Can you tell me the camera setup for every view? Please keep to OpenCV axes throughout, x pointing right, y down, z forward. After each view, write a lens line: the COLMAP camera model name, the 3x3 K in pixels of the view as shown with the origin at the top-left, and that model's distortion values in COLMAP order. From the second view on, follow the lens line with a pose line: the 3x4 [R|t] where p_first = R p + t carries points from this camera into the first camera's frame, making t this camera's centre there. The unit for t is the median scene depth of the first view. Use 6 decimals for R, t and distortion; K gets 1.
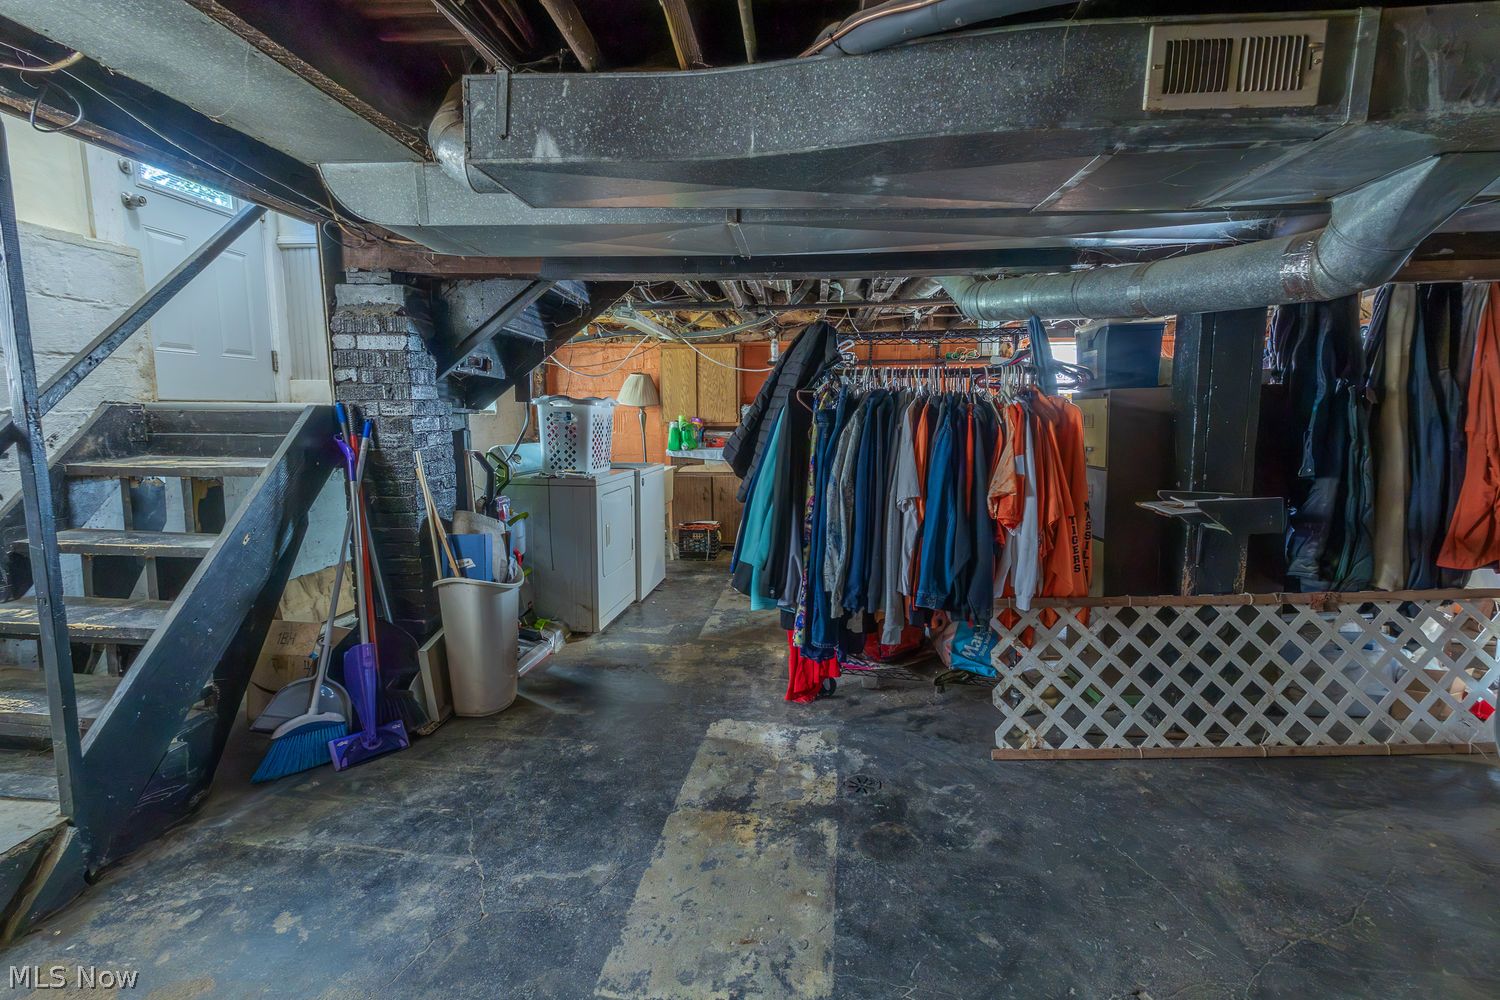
lens RADIAL K [[697.4, 0, 741.1], [0, 697.4, 506.6], [0, 0, 1]] dist [-0.001857, -0.000964]
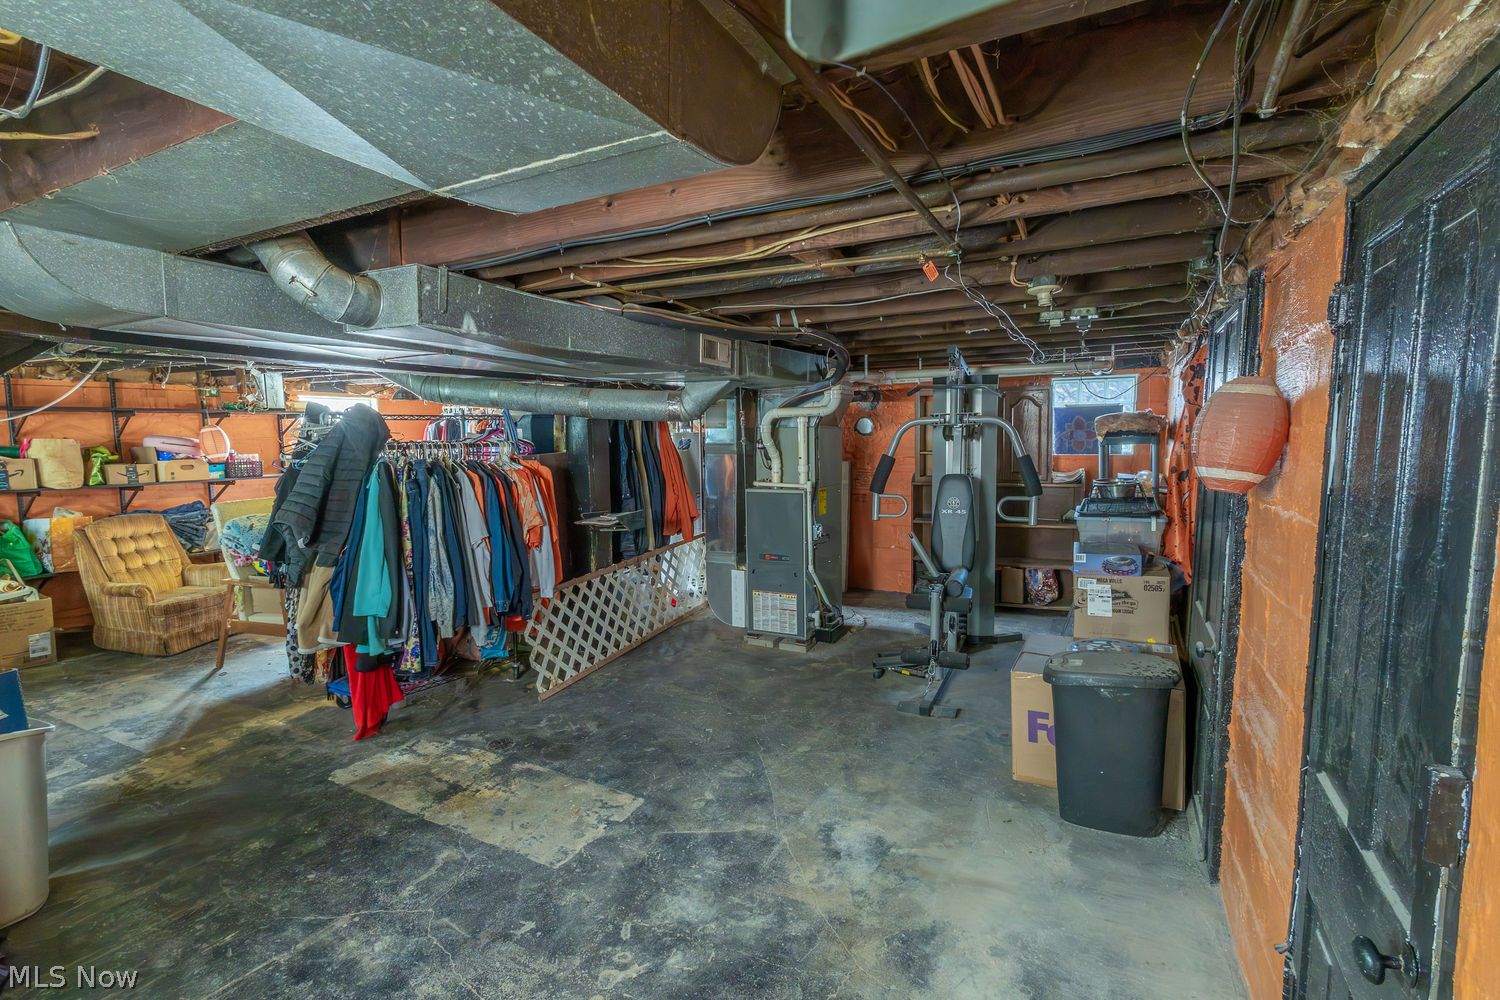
lens RADIAL K [[697.4, 0, 754.8], [0, 697.4, 503.9], [0, 0, 1]] dist [-0.001857, -0.000964]
pose [[0.366745, -0.095854, 0.925370, -0.817274], [0.143745, 0.988571, 0.045431, -0.062312], [-0.919149, 0.116356, 0.376332, -0.046282]]
